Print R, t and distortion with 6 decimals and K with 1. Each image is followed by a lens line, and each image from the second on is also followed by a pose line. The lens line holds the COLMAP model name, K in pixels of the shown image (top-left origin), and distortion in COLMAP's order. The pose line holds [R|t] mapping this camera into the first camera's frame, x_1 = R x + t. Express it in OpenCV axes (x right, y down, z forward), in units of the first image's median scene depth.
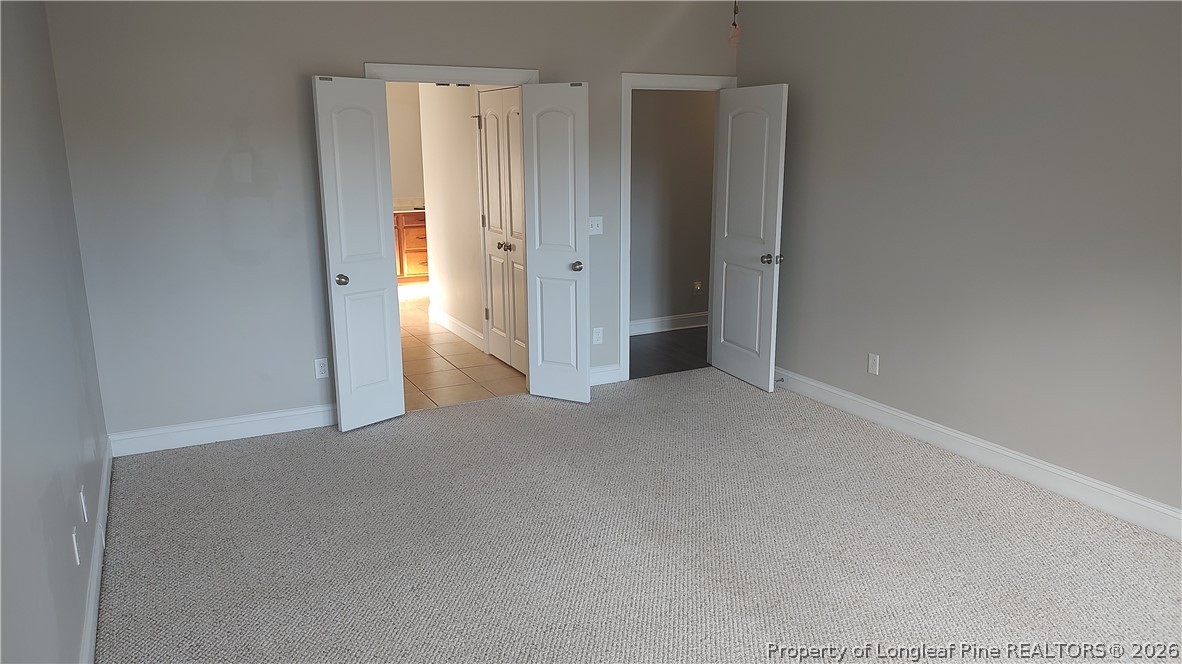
lens RADIAL K [[841.1, 0, 589.0], [0, 841.1, 332.9], [0, 0, 1]] dist [0.047045, -0.055350]
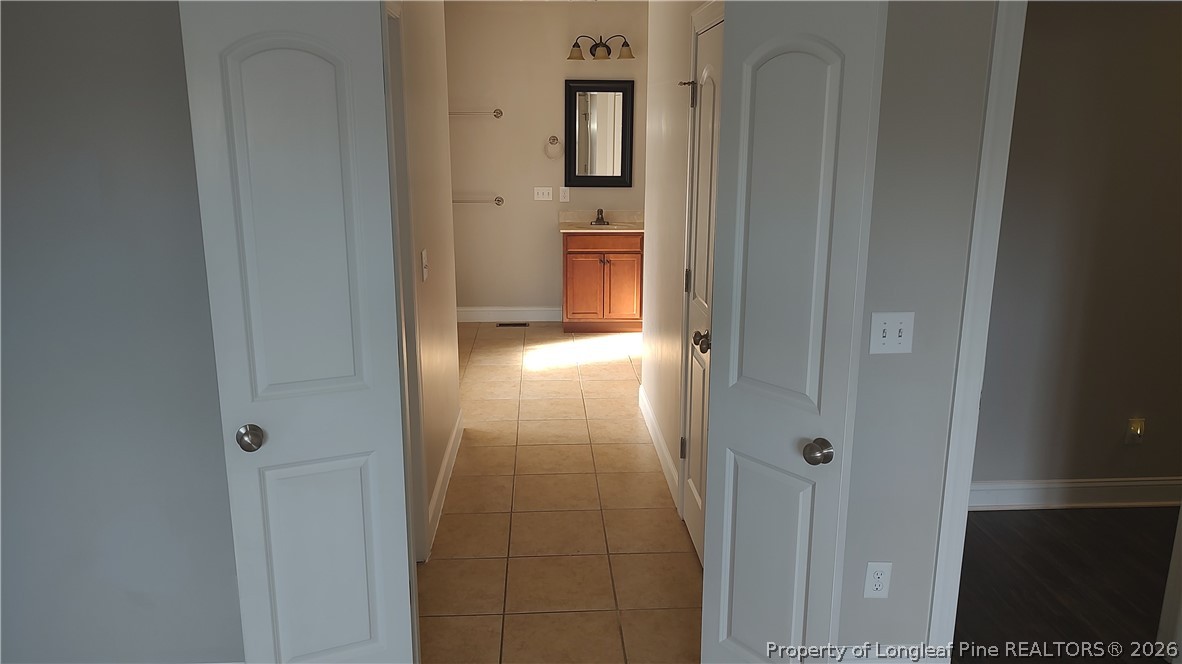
lens RADIAL K [[841.1, 0, 589.0], [0, 841.1, 332.9], [0, 0, 1]] dist [0.047045, -0.055350]
pose [[0.914625, 0.100091, -0.391717, 0.035717], [-0.095907, 0.994929, 0.030288, -0.133295], [0.392763, 0.009867, 0.919587, 0.590217]]
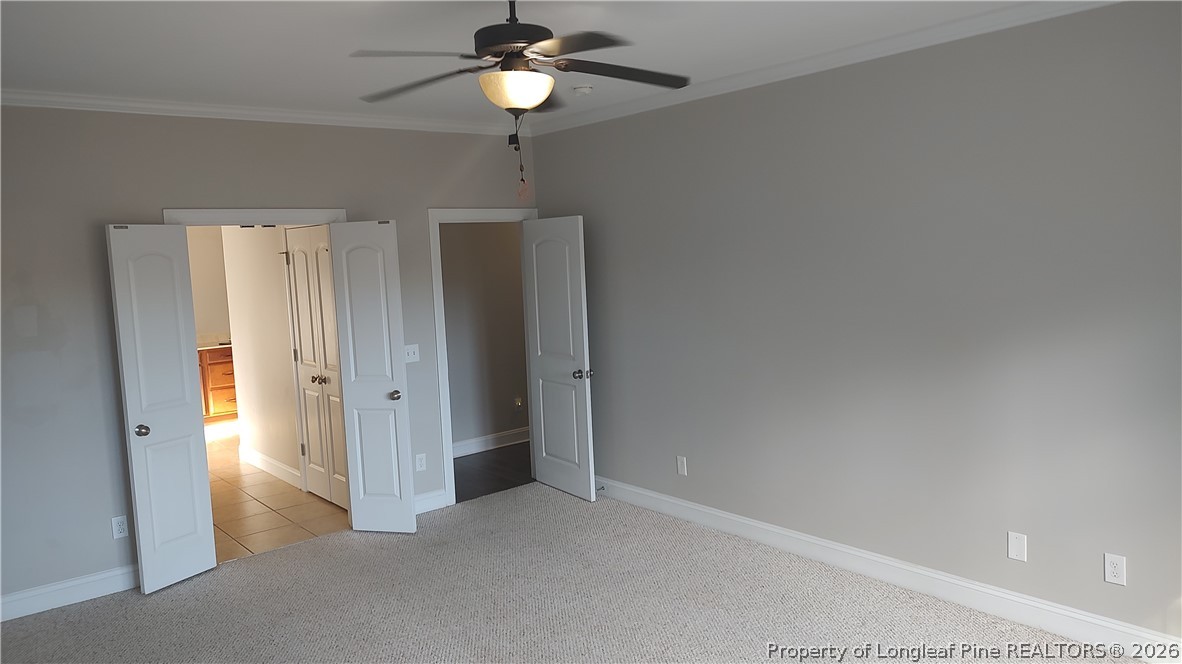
lens RADIAL K [[850.1, 0, 592.0], [0, 850.1, 325.1], [0, 0, 1]] dist [0.031981, -0.033262]
pose [[0.975779, -0.060019, 0.210362, 0.006448], [0.088265, 0.987895, -0.127568, -0.011054], [-0.200159, 0.143046, 0.969265, -0.050136]]
